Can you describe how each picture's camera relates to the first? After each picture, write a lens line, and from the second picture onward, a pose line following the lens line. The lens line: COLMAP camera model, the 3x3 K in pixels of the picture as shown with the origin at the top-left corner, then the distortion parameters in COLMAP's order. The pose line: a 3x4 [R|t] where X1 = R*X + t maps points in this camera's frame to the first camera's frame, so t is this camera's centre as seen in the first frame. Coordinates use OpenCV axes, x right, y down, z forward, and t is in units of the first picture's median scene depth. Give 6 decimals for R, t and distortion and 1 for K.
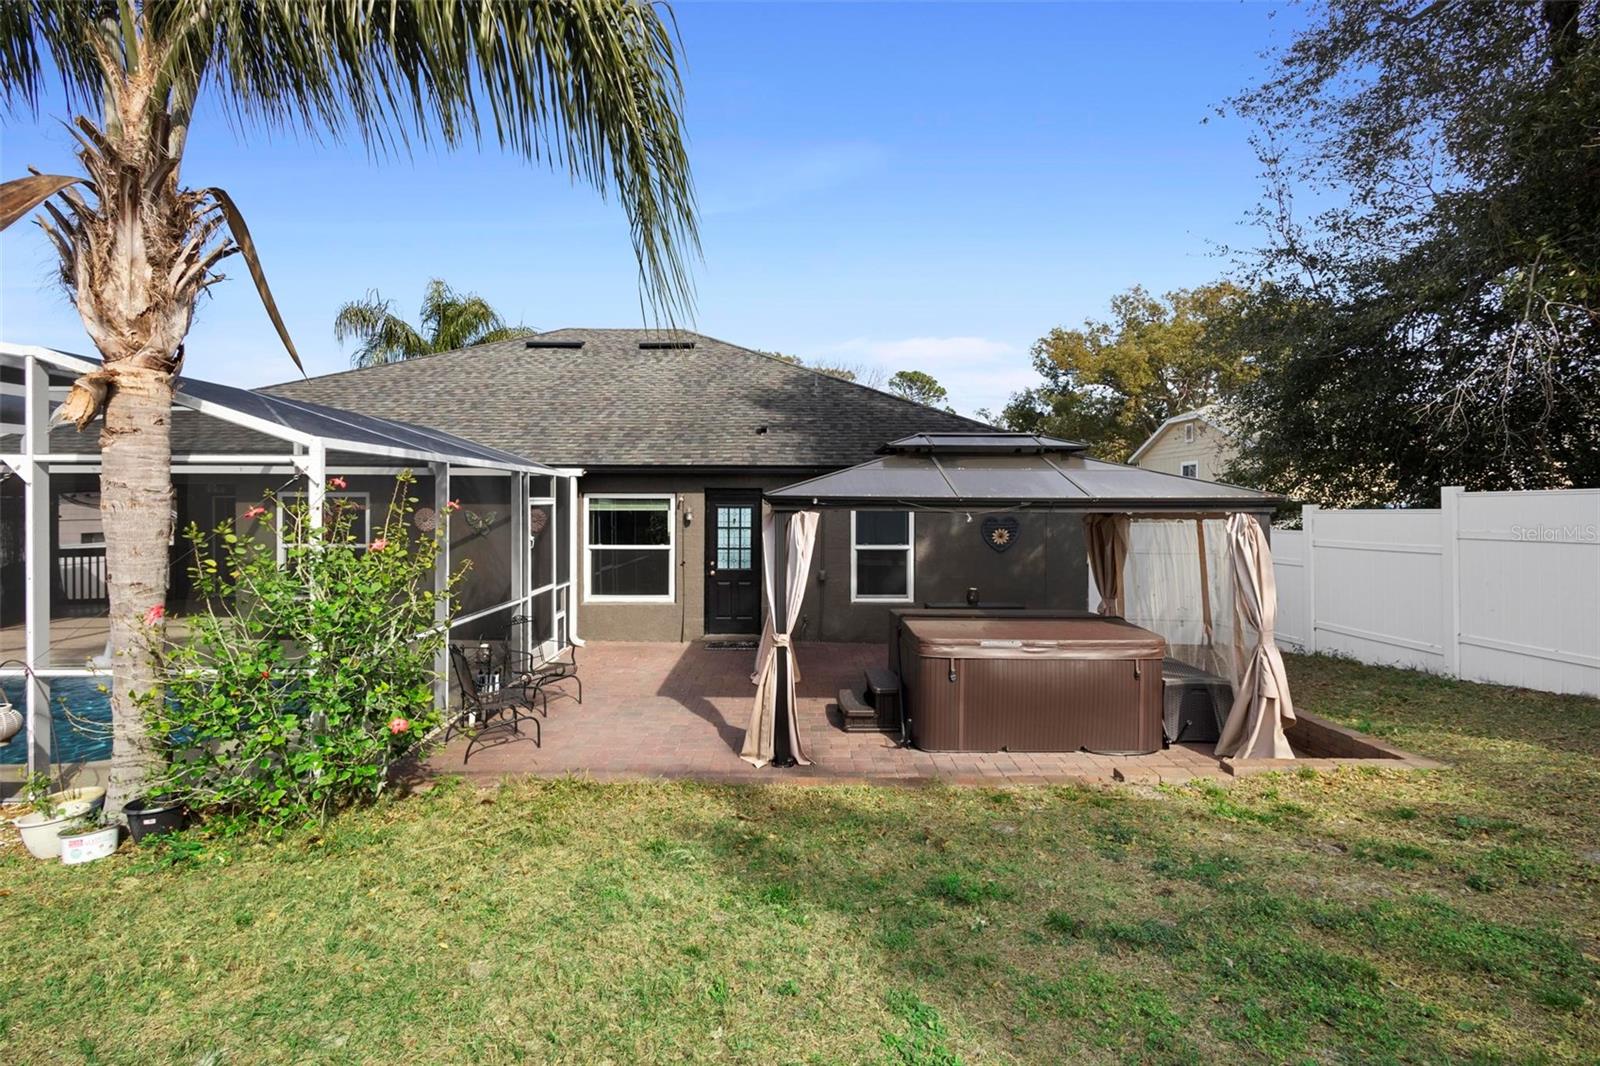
lens RADIAL K [[742.3, 0, 800.5], [0, 742.3, 503.0], [0, 0, 1]] dist [0.004988, -0.000753]
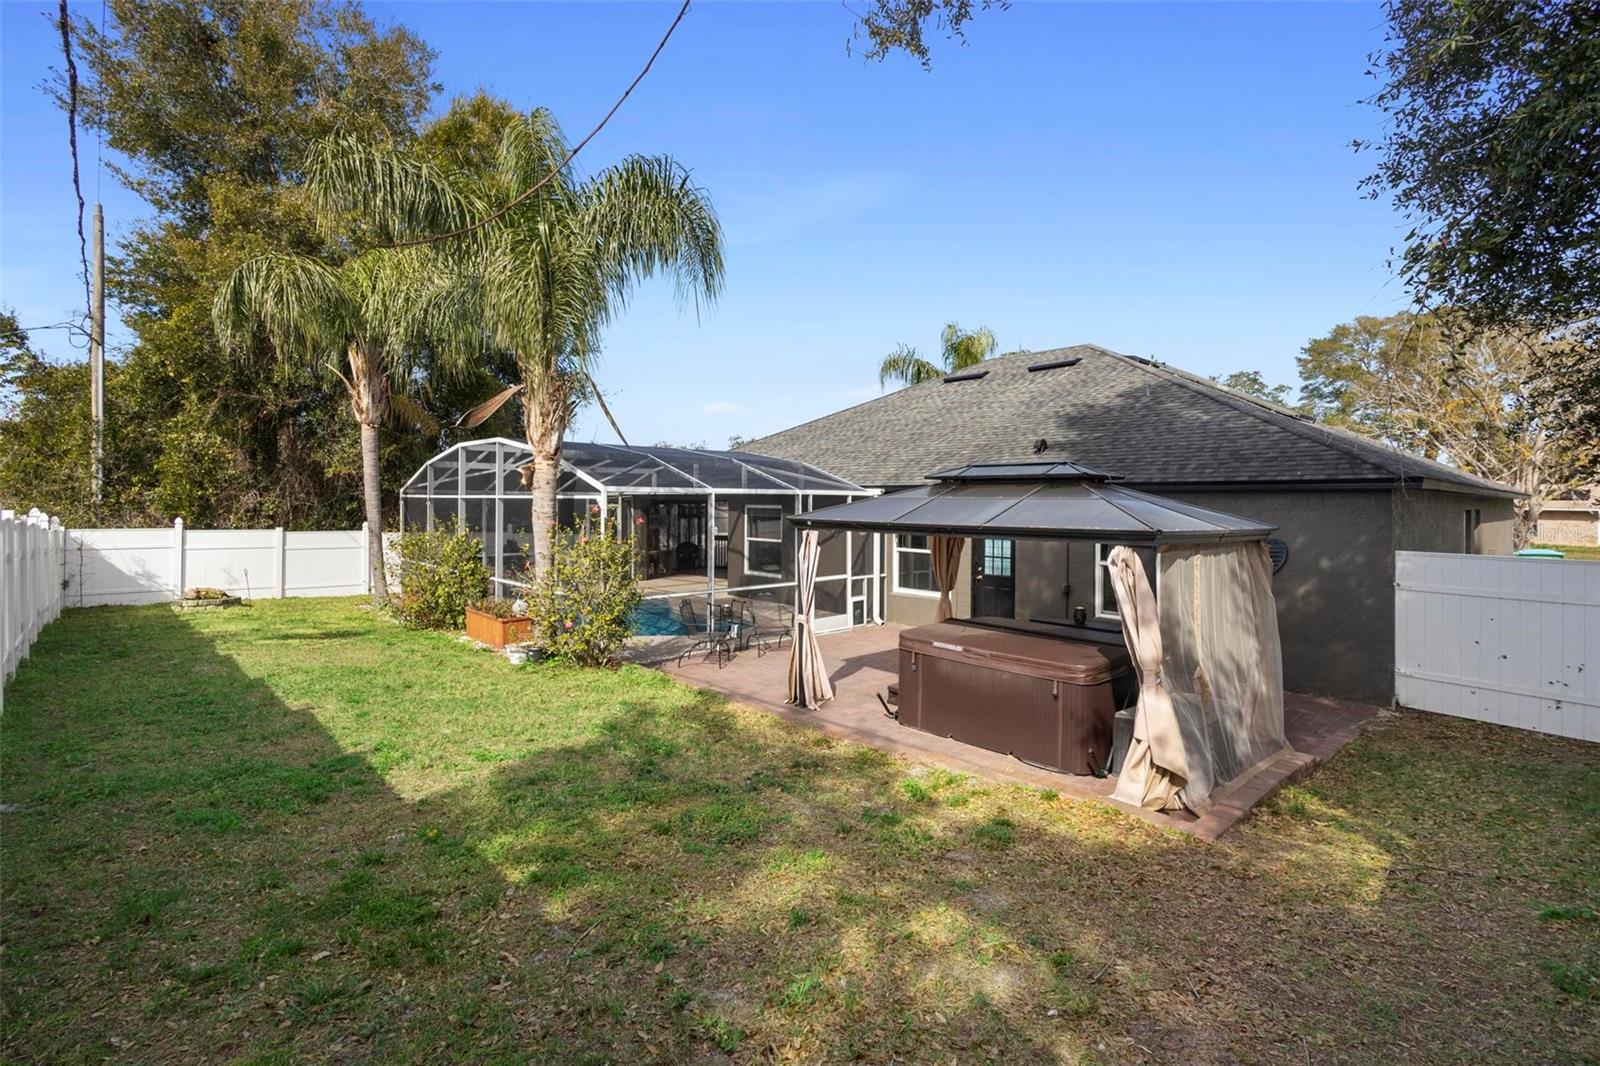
lens RADIAL K [[742.3, 0, 800.5], [0, 742.3, 503.0], [0, 0, 1]] dist [0.004988, -0.000753]
pose [[0.673093, 0.005504, -0.739538, 0.547131], [-0.005271, 0.999983, 0.002644, -0.023073], [0.739539, 0.002119, 0.673110, 0.014854]]
